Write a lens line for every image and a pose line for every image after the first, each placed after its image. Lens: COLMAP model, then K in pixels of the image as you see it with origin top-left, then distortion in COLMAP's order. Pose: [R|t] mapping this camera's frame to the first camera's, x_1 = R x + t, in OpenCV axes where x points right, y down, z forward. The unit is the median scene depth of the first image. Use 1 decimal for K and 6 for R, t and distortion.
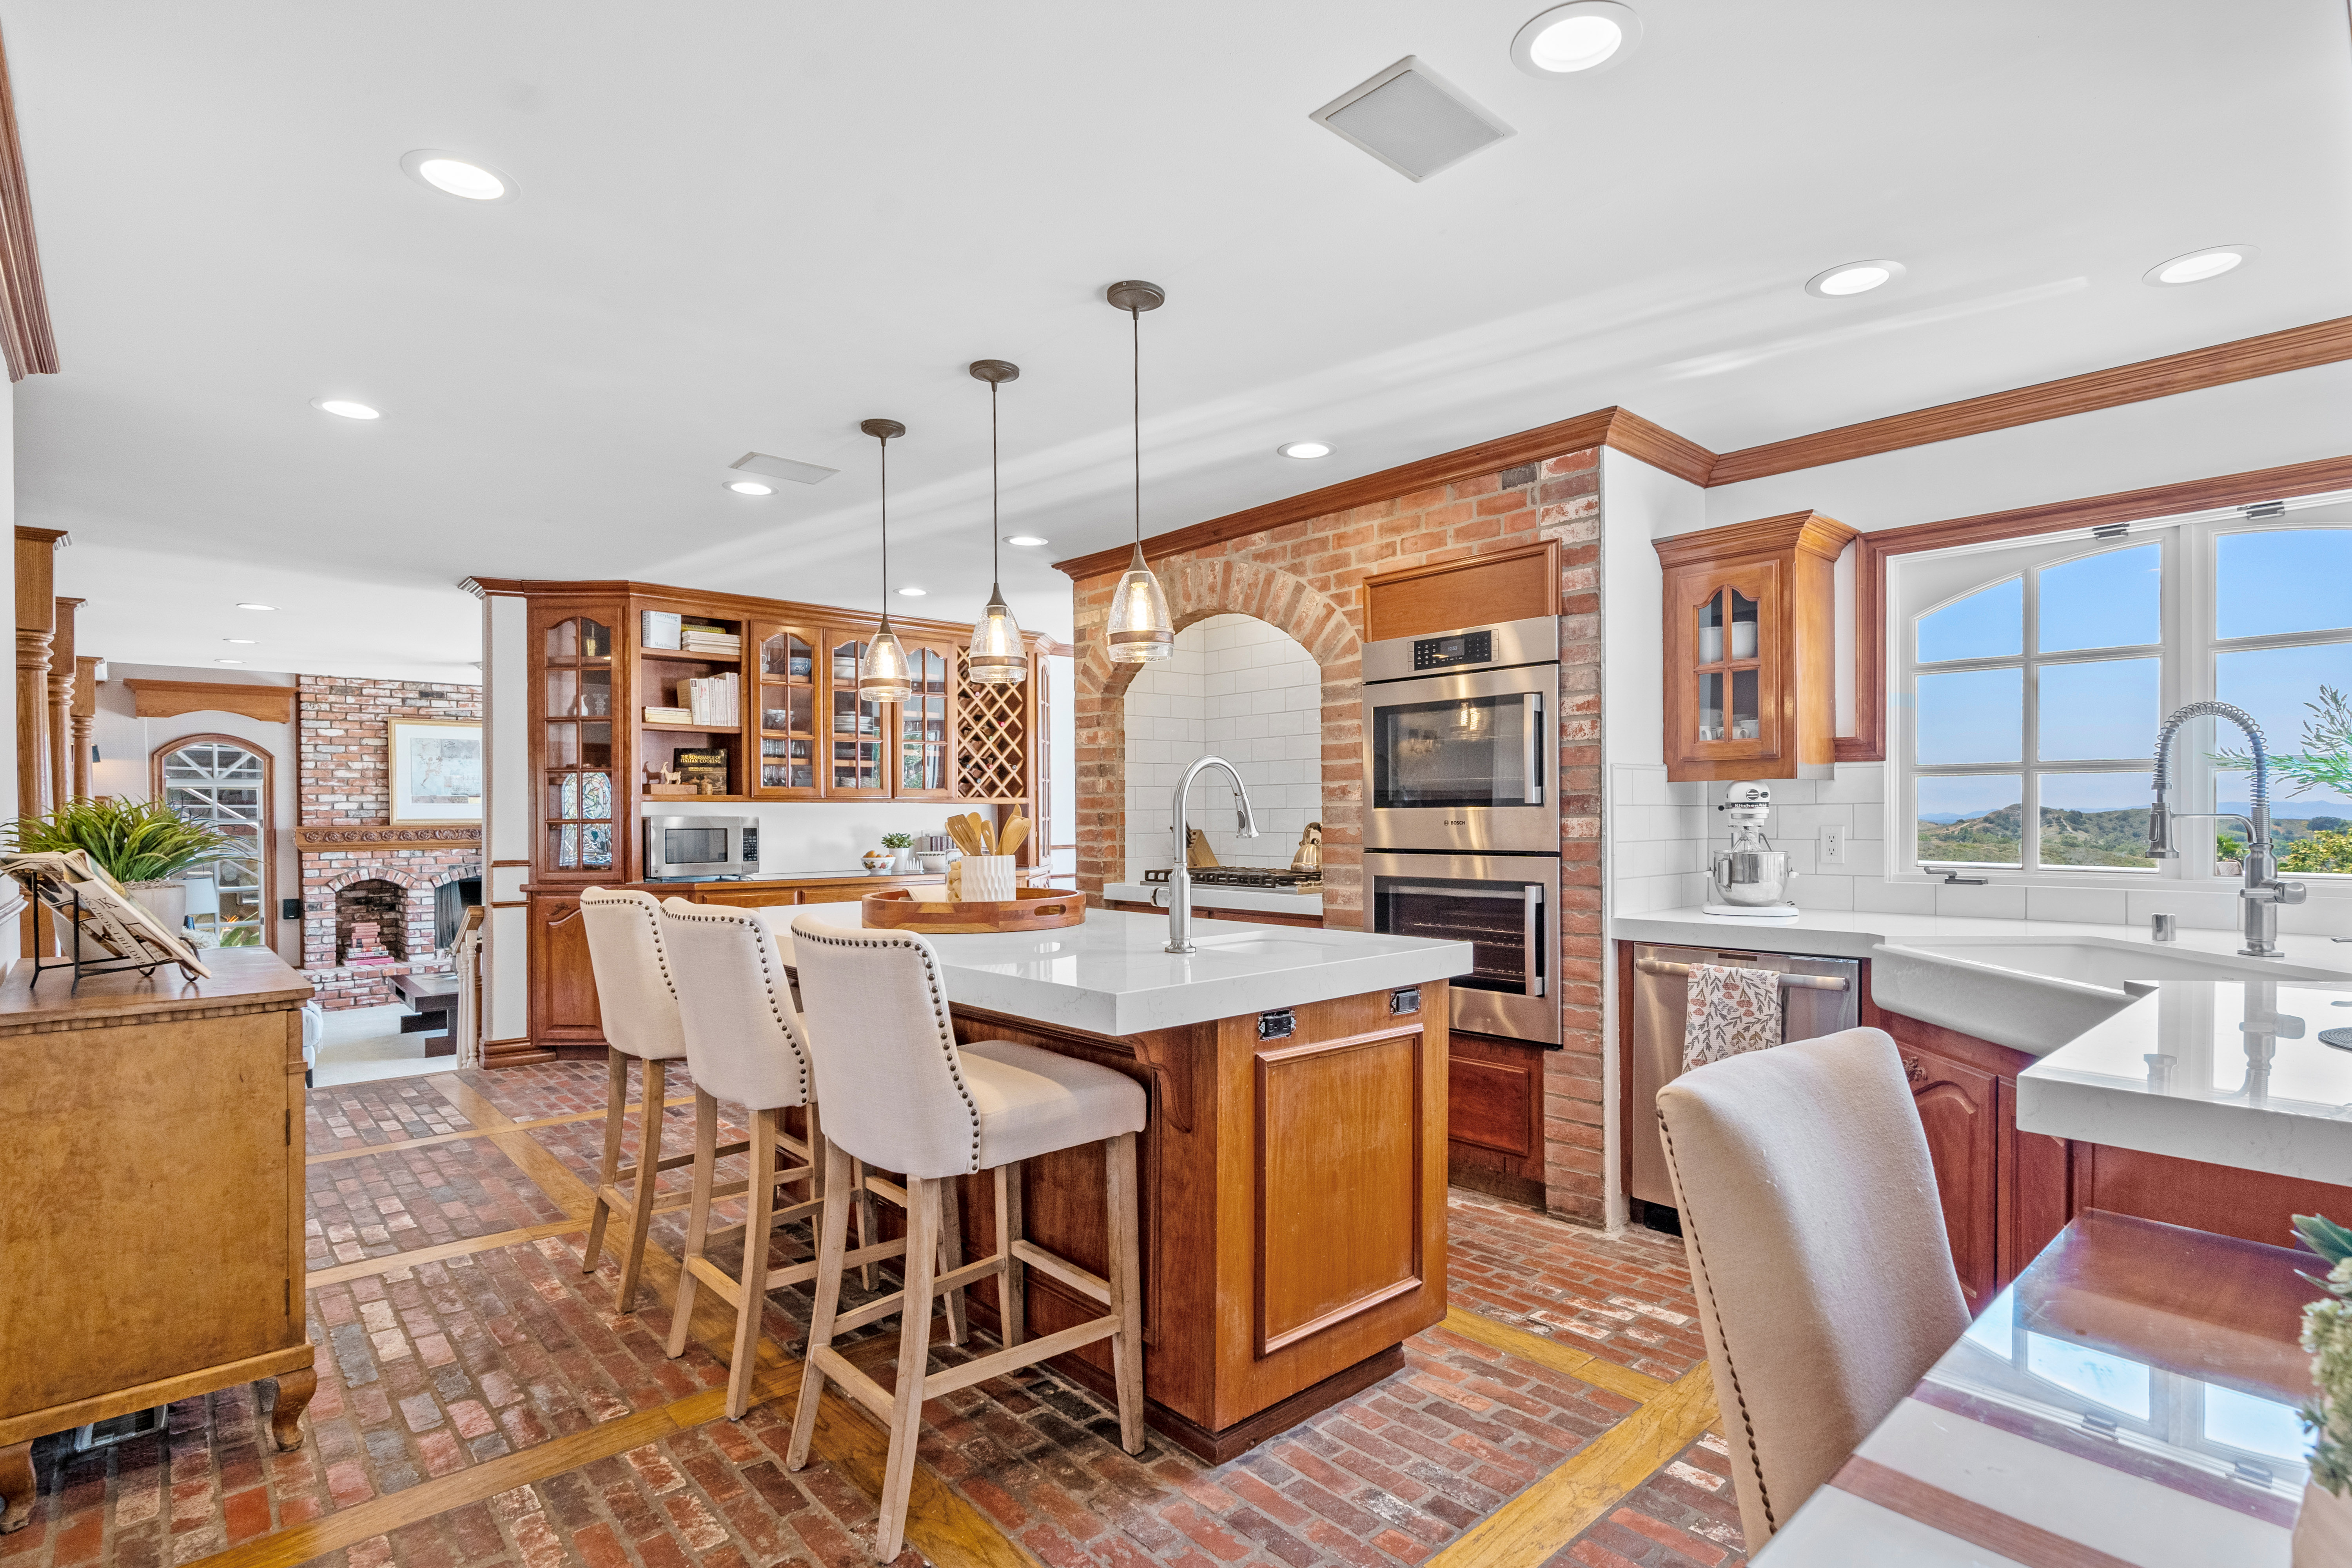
lens RADIAL K [[1141.9, 0, 1157.8], [0, 1141.9, 820.7], [0, 0, 1]] dist [0.006607, 0.000920]
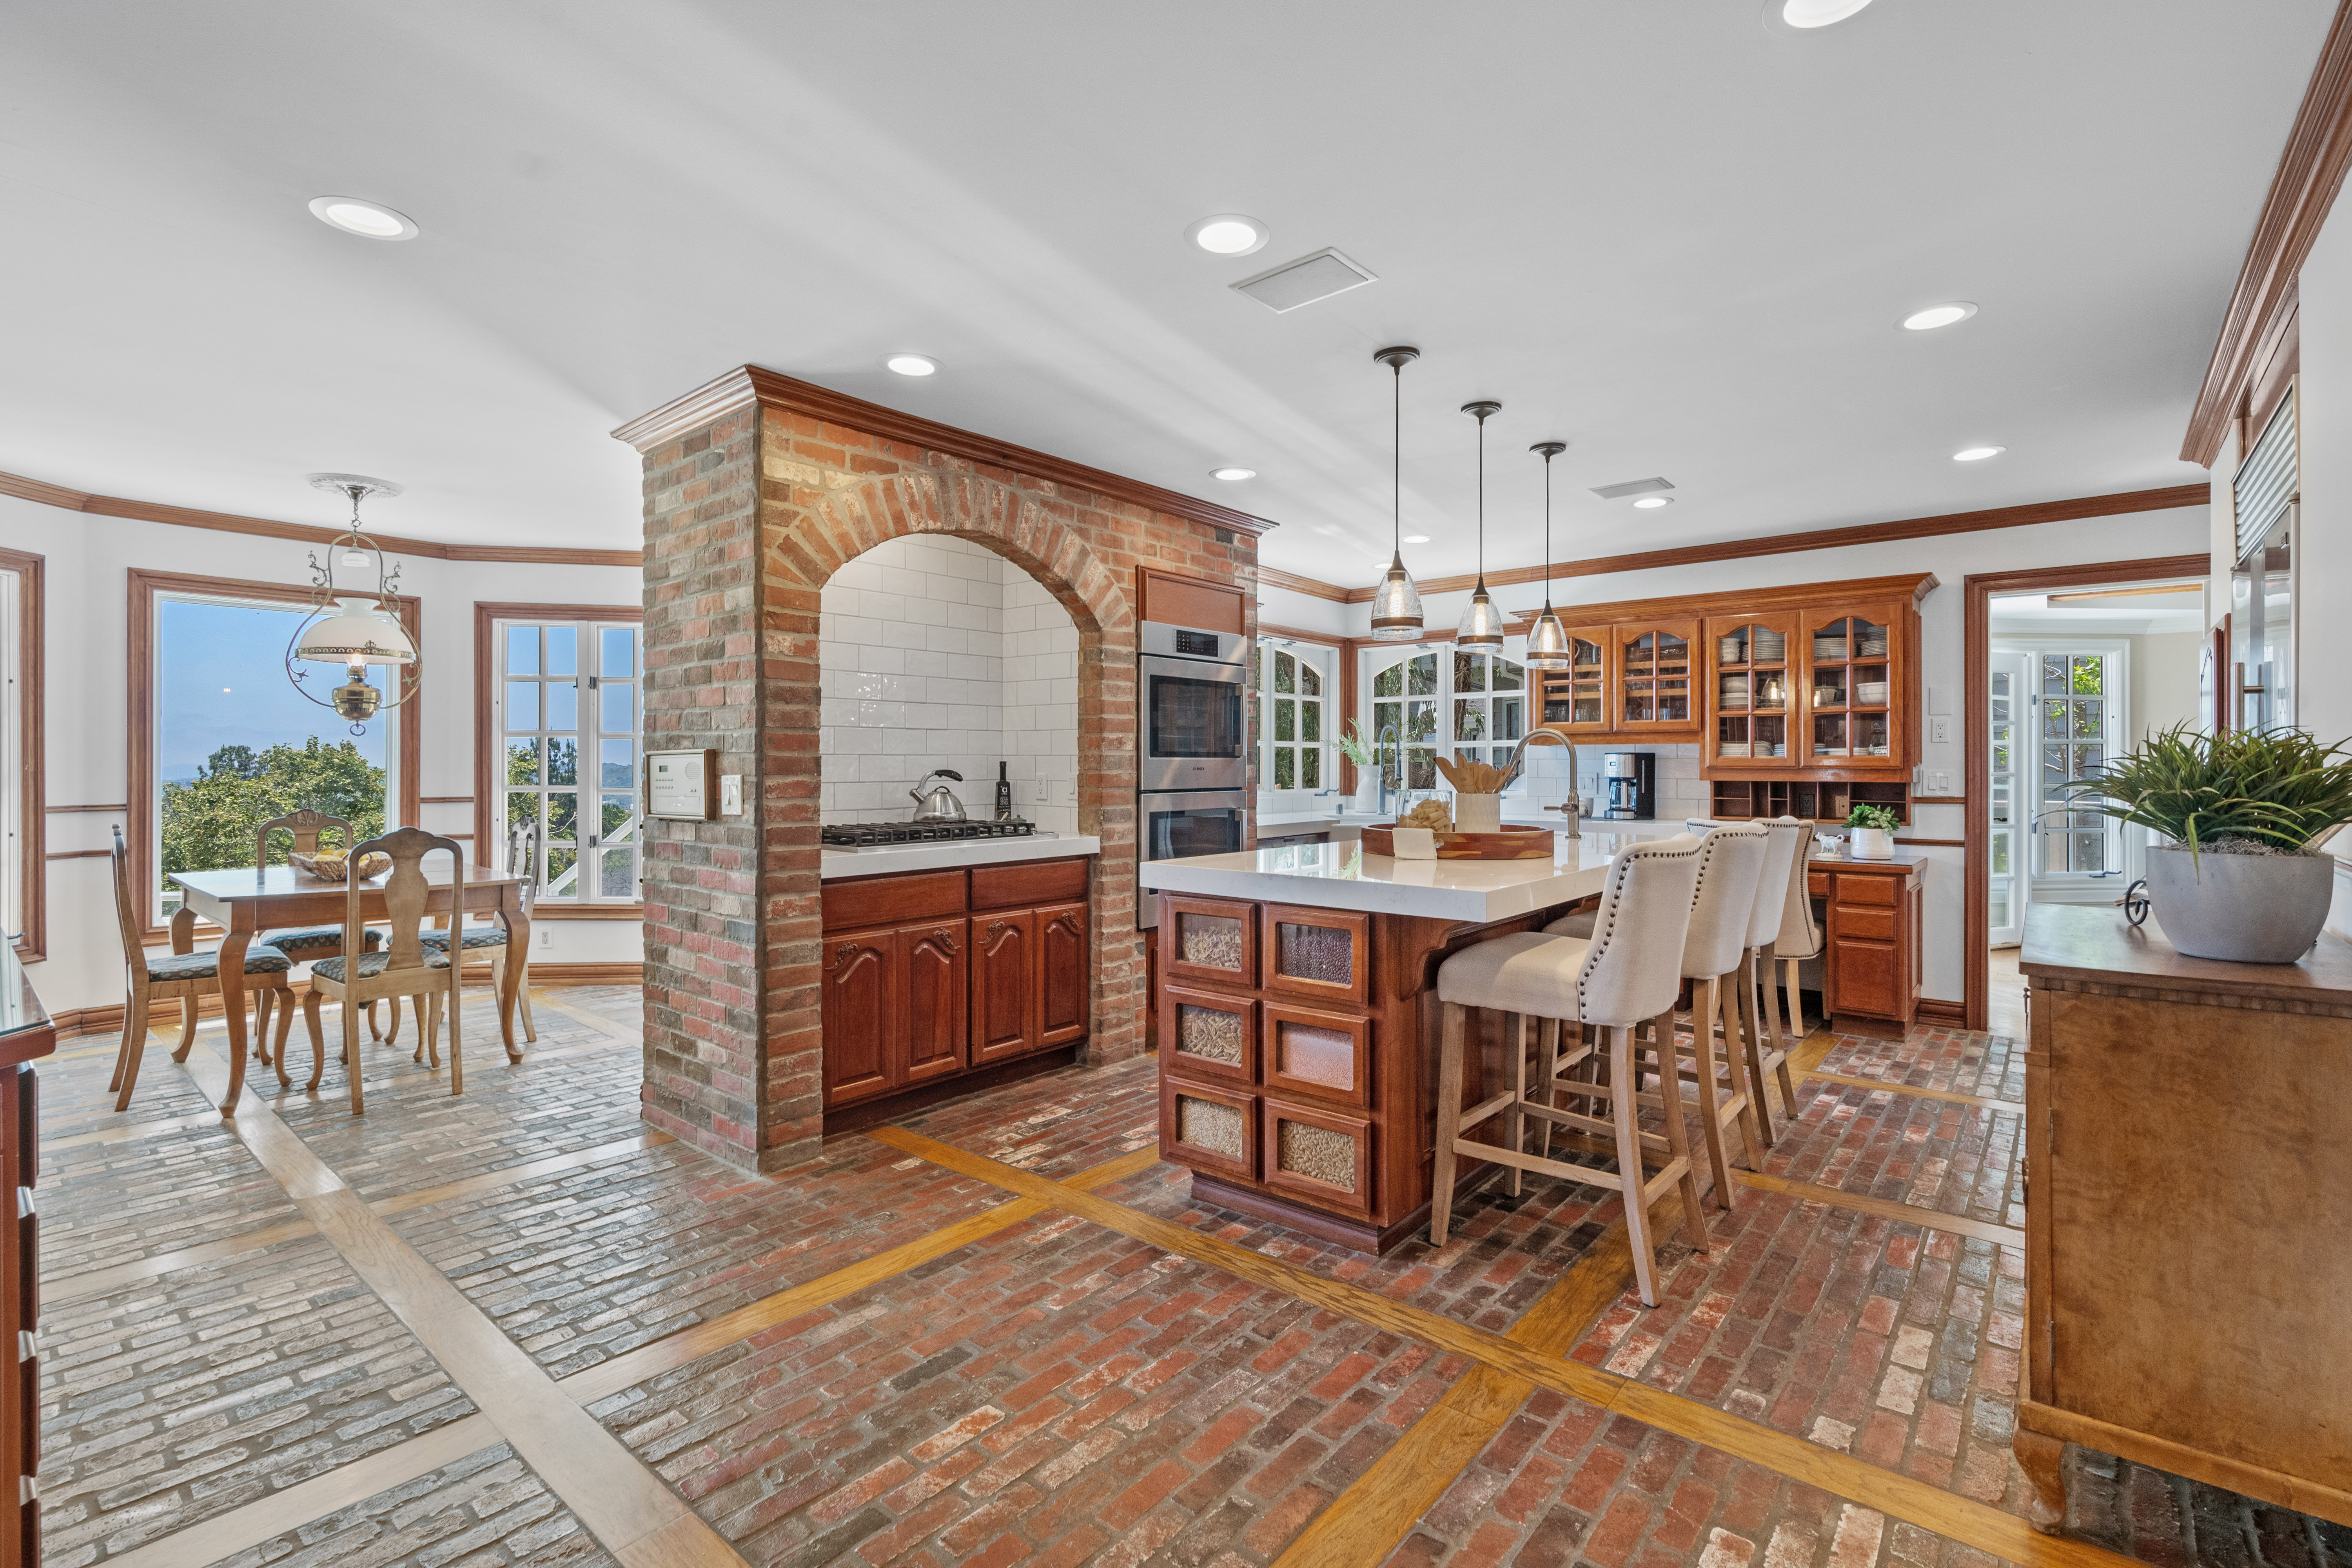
lens RADIAL K [[1081.3, 0, 1167.2], [0, 1081.3, 772.6], [0, 0, 1]] dist [-0.001366, 0.000599]
pose [[-0.147928, 0.000425, 0.988998, -0.948891], [0.009288, 0.999956, 0.000960, 0.004528], [-0.988955, 0.009327, -0.147925, 1.137728]]
